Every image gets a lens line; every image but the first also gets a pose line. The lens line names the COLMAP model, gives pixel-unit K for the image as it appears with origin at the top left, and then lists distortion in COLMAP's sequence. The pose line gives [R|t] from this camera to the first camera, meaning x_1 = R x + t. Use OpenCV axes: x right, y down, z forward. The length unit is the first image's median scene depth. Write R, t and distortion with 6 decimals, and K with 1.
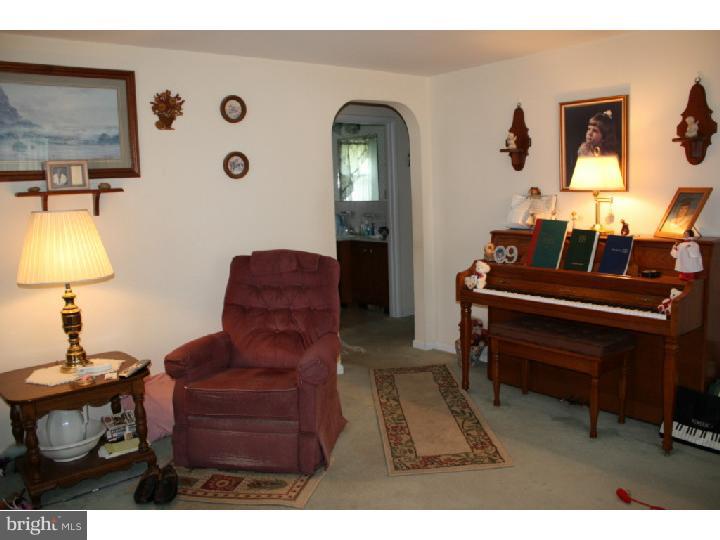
lens RADIAL K [[666.3, 0, 360.0], [0, 666.3, 270.0], [0, 0, 1]] dist [-0.065944, 0.008234]
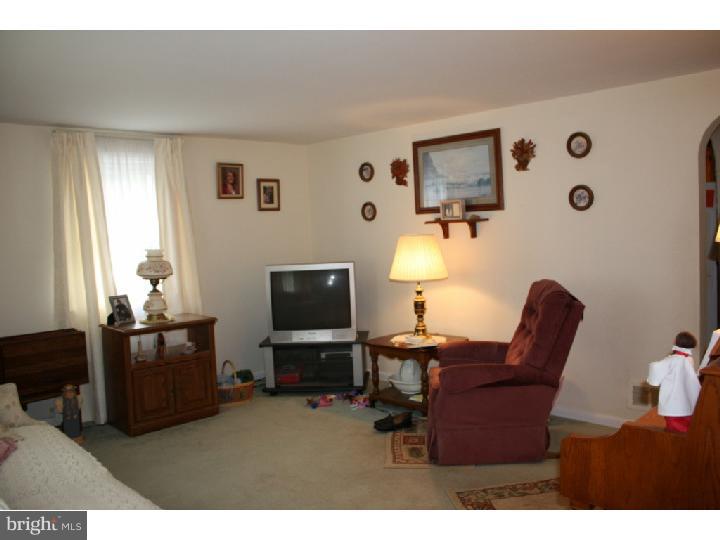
lens RADIAL K [[666.3, 0, 360.0], [0, 666.3, 270.0], [0, 0, 1]] dist [-0.065944, 0.008234]
pose [[0.043104, 0.105983, -0.993433, 0.976395], [-0.091250, 0.990619, 0.101724, -0.135687], [0.994895, 0.086266, 0.052371, 0.691835]]
